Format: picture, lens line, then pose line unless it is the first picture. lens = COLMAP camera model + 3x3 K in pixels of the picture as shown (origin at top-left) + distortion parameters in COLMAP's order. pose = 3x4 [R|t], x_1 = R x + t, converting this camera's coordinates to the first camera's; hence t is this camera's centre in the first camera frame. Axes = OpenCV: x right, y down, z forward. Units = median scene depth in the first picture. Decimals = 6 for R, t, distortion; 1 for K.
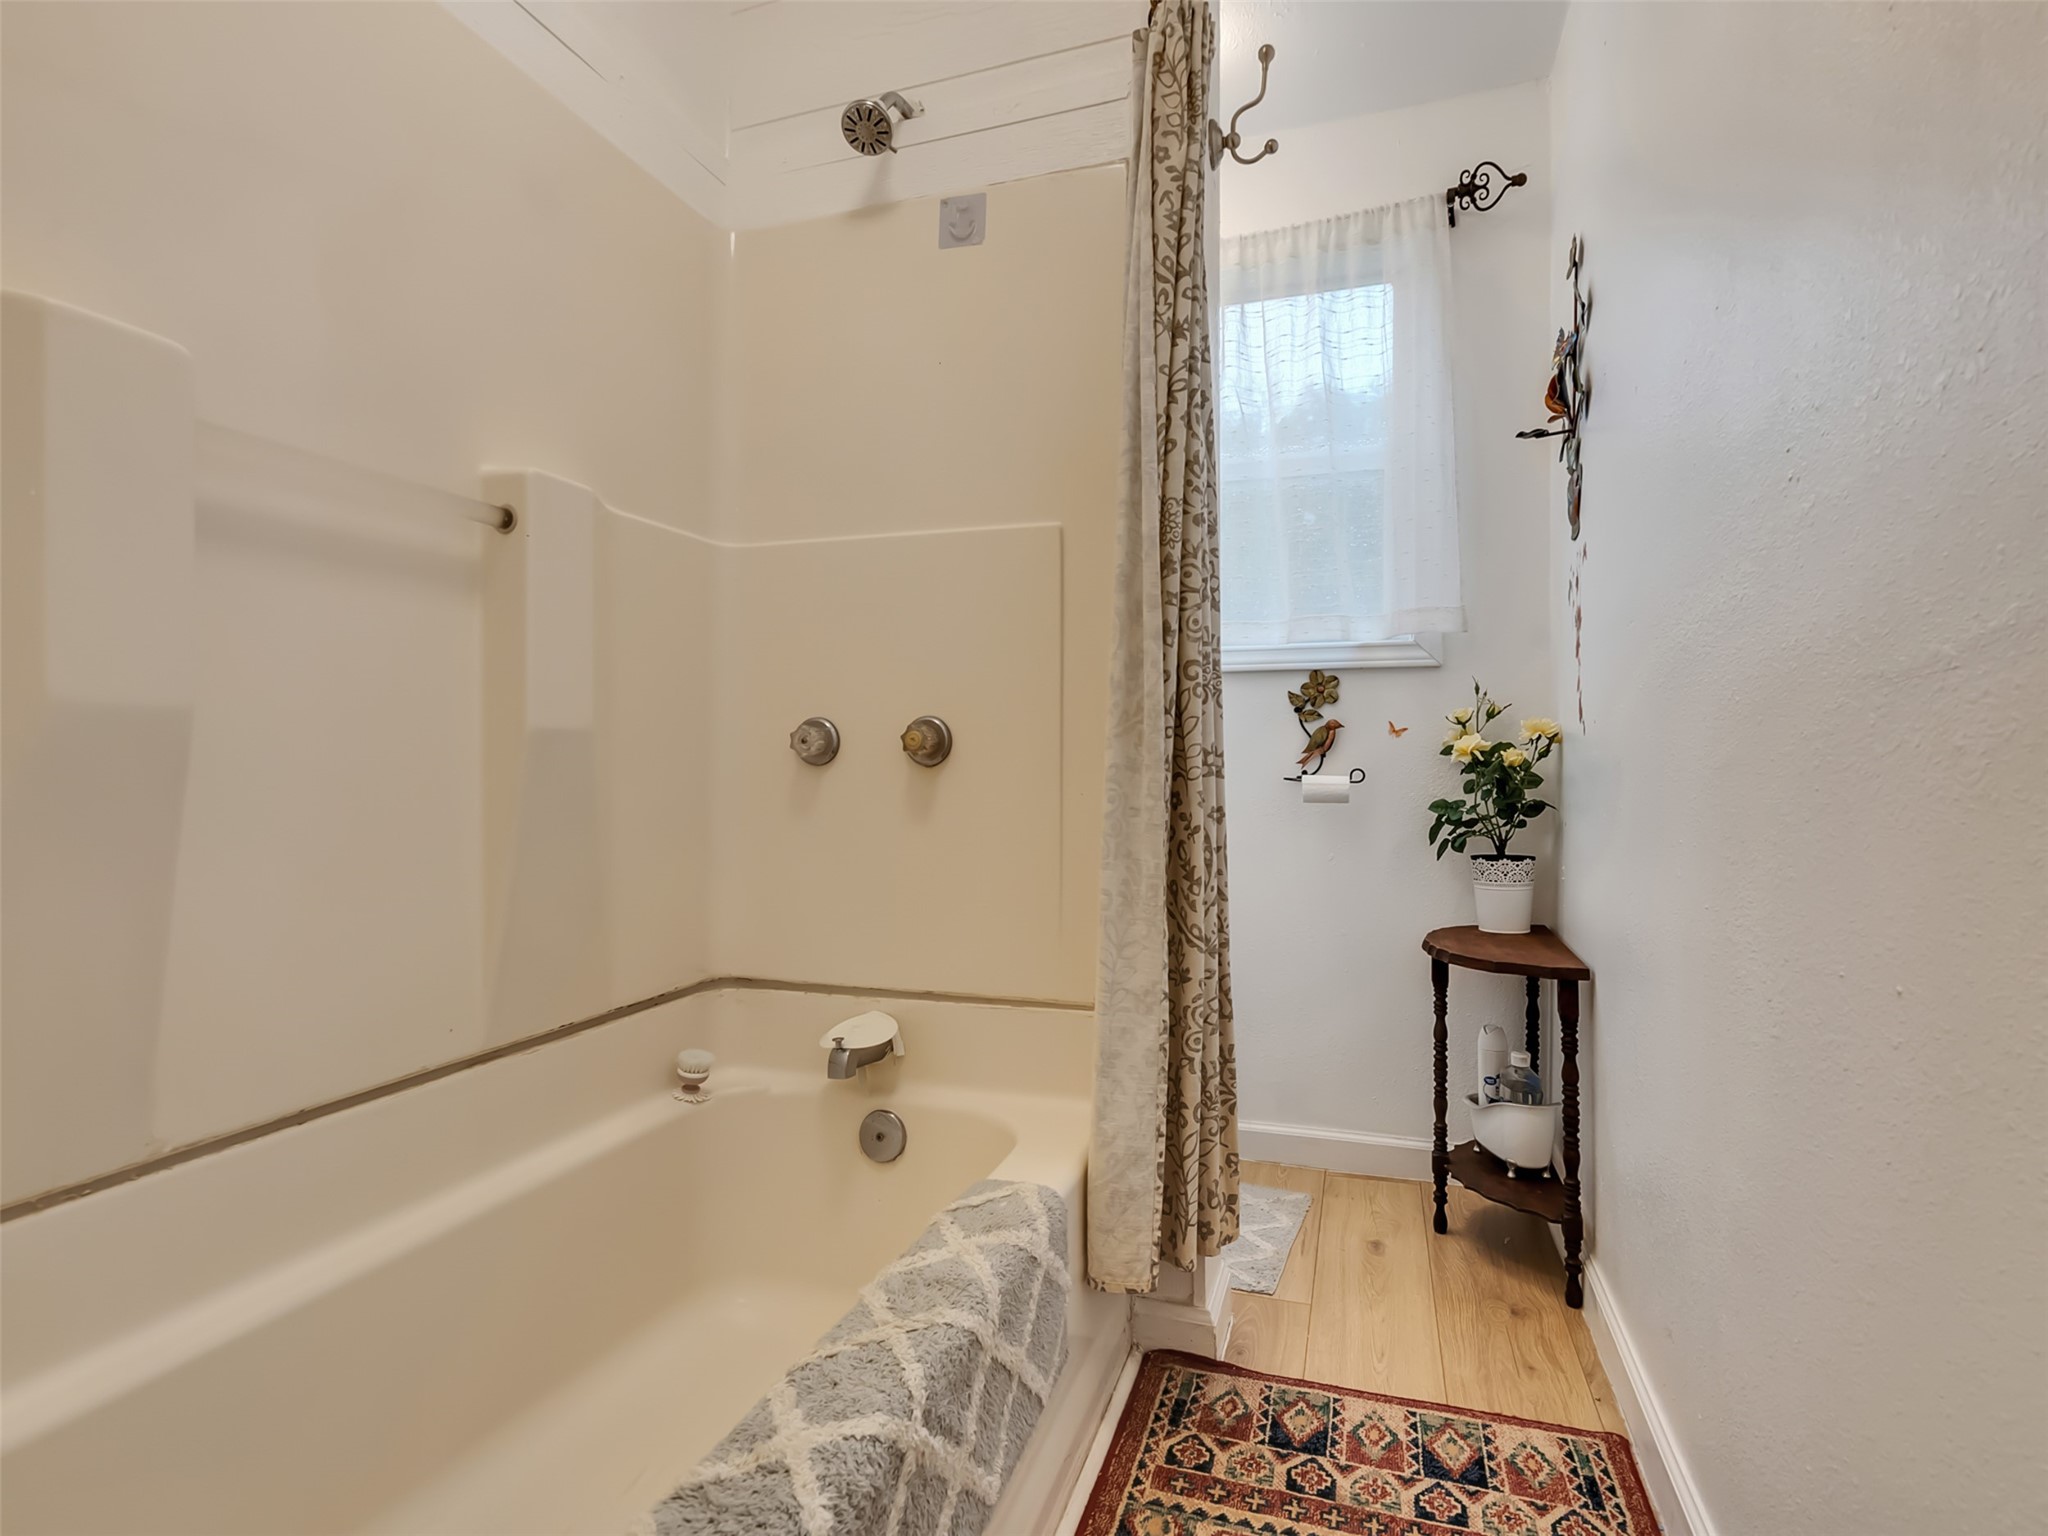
lens RADIAL K [[1049.0, 0, 1008.9], [0, 1049.0, 767.3], [0, 0, 1]] dist [-0.005985, 0.004344]
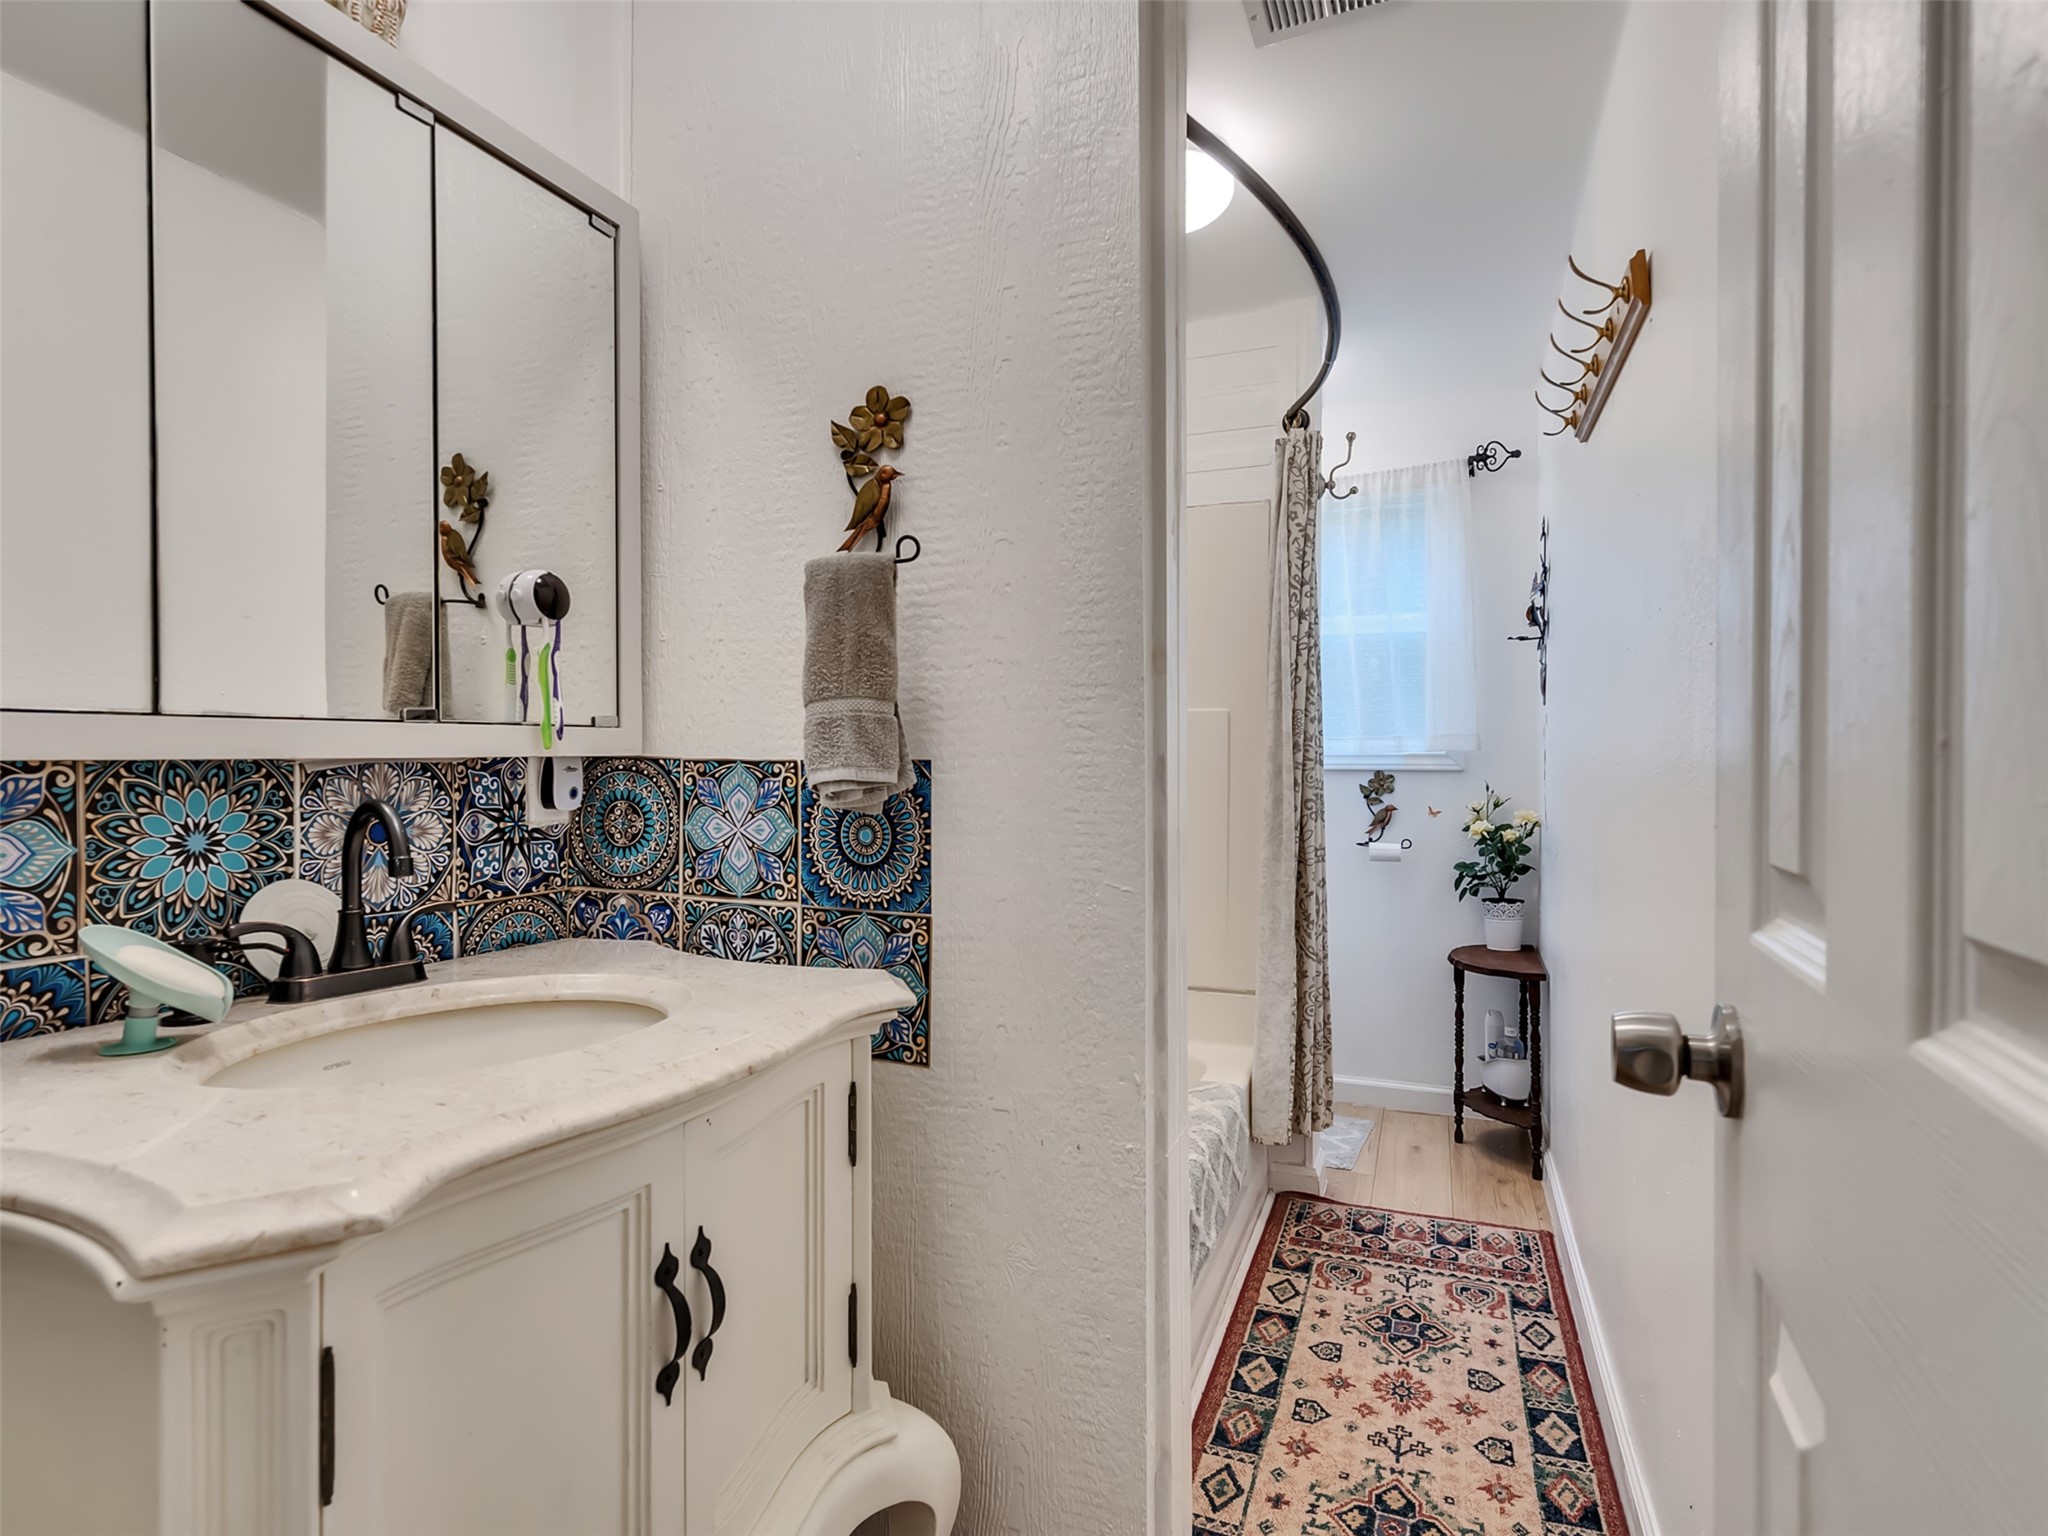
lens RADIAL K [[1049.0, 0, 1008.9], [0, 1049.0, 767.3], [0, 0, 1]] dist [-0.005985, 0.004344]
pose [[0.998660, 0.004019, -0.051598, -0.233377], [-0.004049, 0.999992, -0.000474, -0.144595], [0.051595, 0.000683, 0.998668, -0.775280]]
